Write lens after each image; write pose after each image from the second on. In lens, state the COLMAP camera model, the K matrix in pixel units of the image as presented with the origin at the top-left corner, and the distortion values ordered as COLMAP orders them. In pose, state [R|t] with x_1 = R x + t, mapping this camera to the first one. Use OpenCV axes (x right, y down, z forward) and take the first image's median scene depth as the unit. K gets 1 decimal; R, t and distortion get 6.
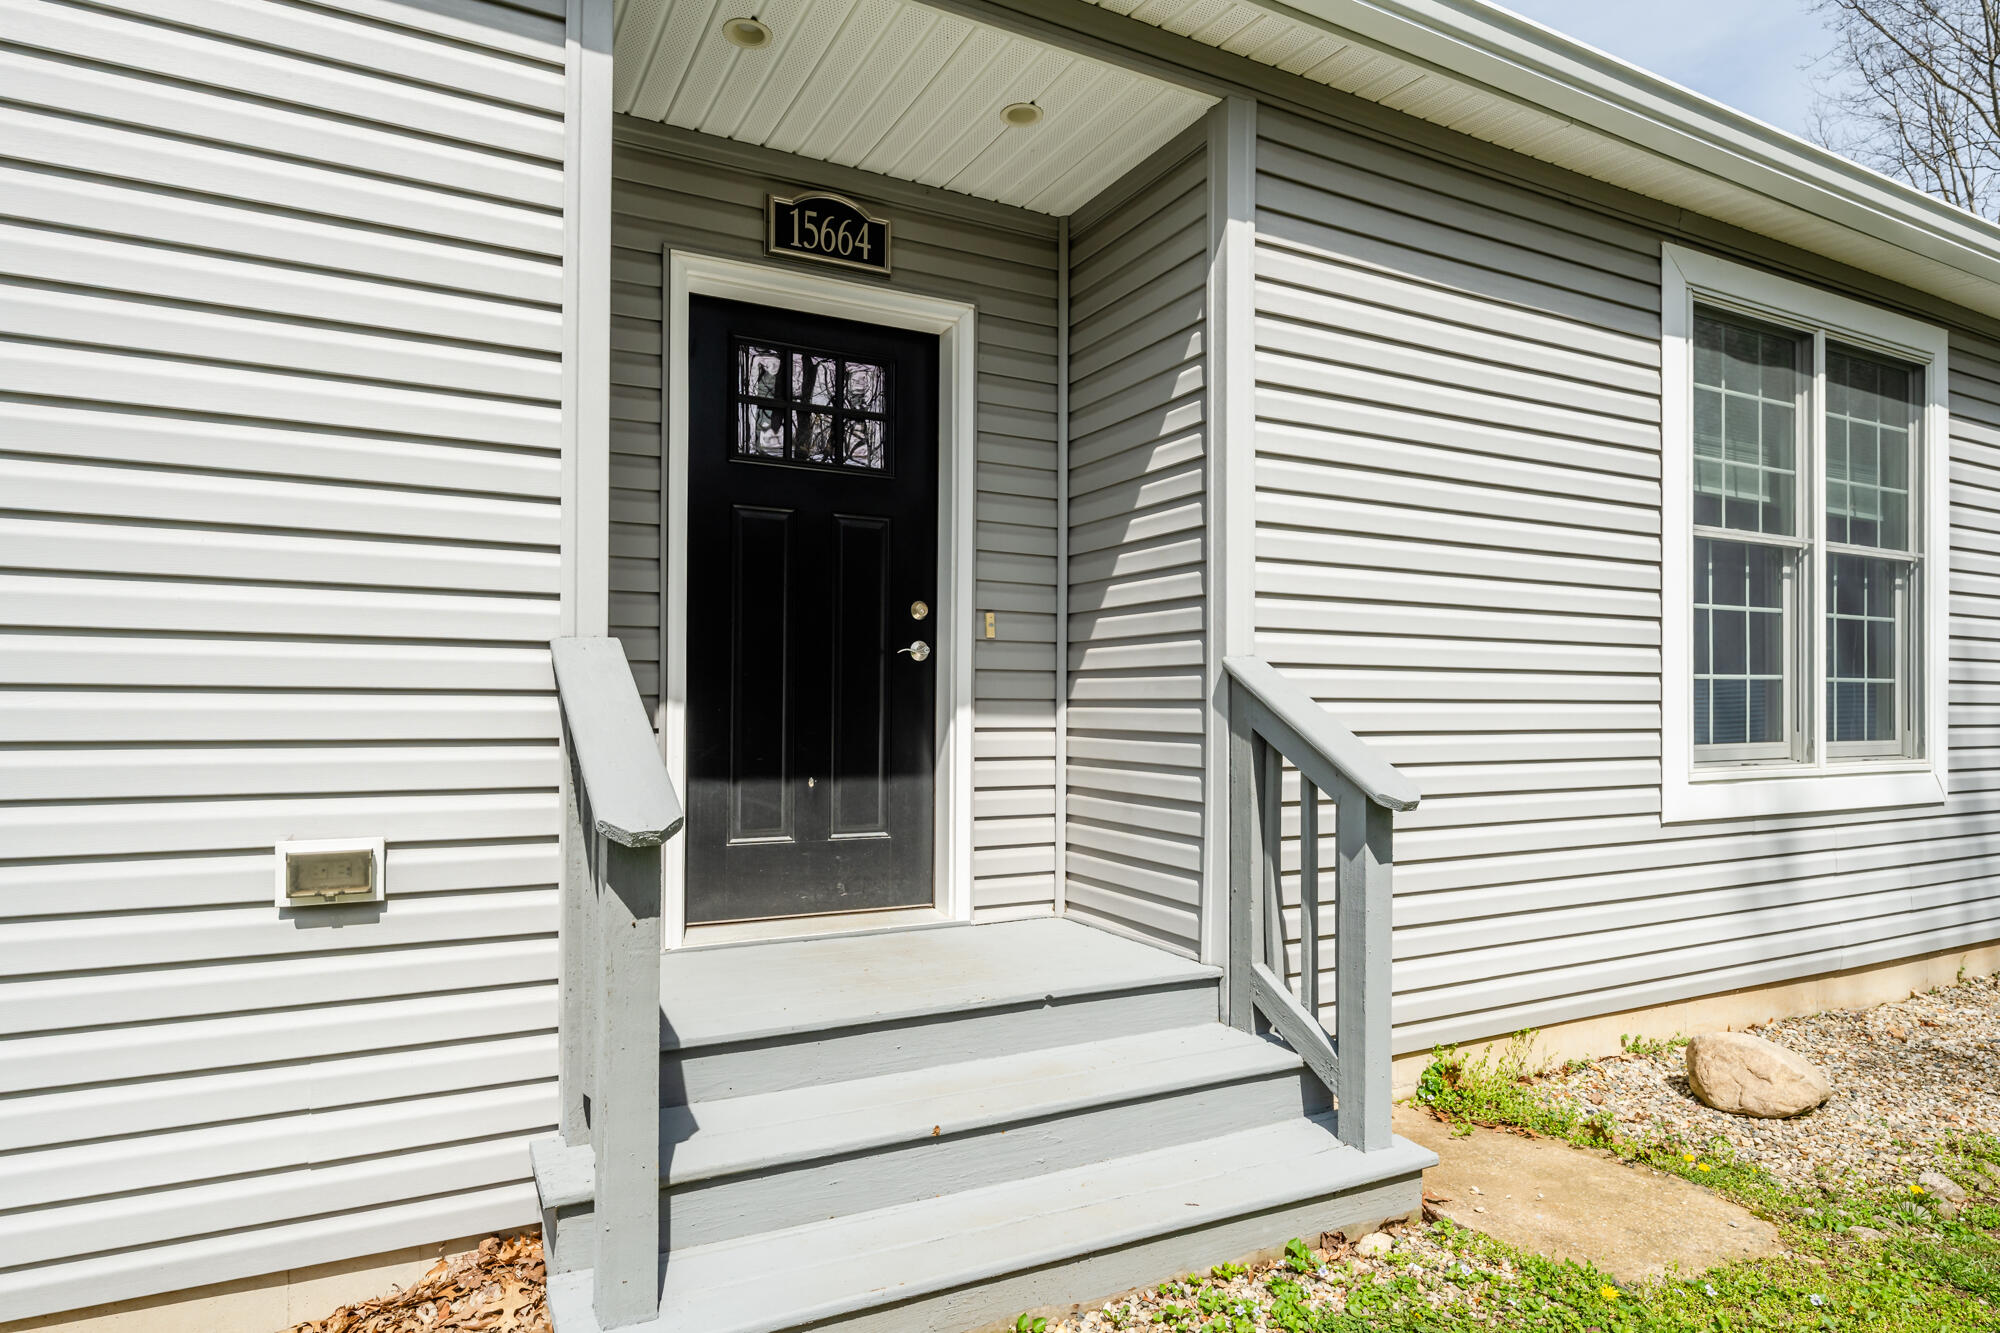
lens RADIAL K [[1096.2, 0, 1066.9], [0, 1096.2, 700.0], [0, 0, 1]] dist [0.003635, -0.000020]
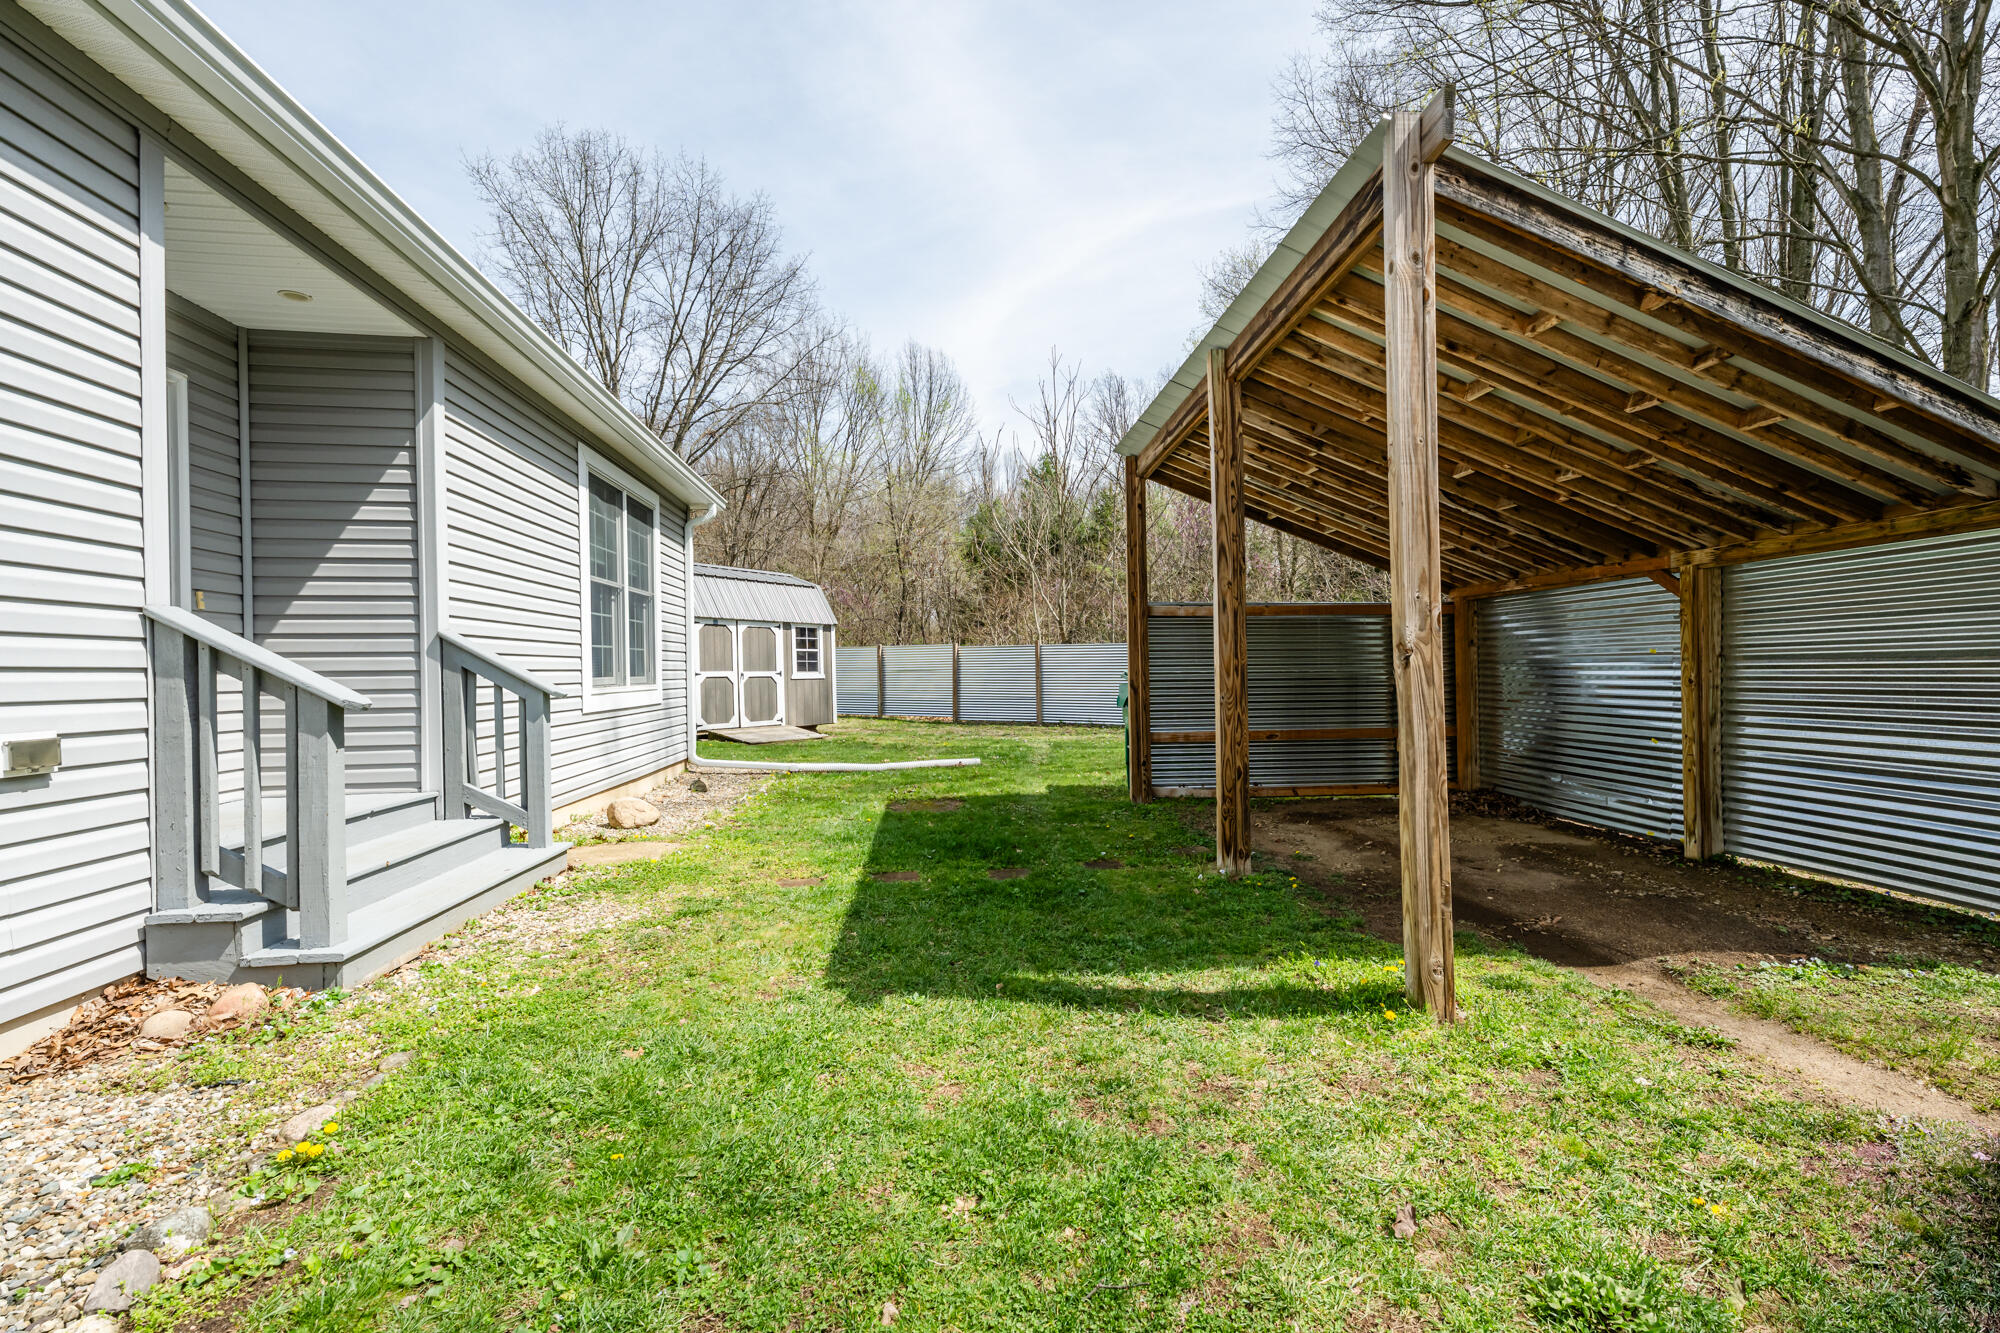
lens RADIAL K [[815.2, 0, 1004.3], [0, 815.2, 668.8], [0, 0, 1]] dist [0.001109, 0.000813]
pose [[0.364472, -0.008549, 0.931175, -0.666846], [0.010275, 0.999934, 0.005158, 0.025786], [-0.931158, 0.007688, 0.364536, -0.360975]]
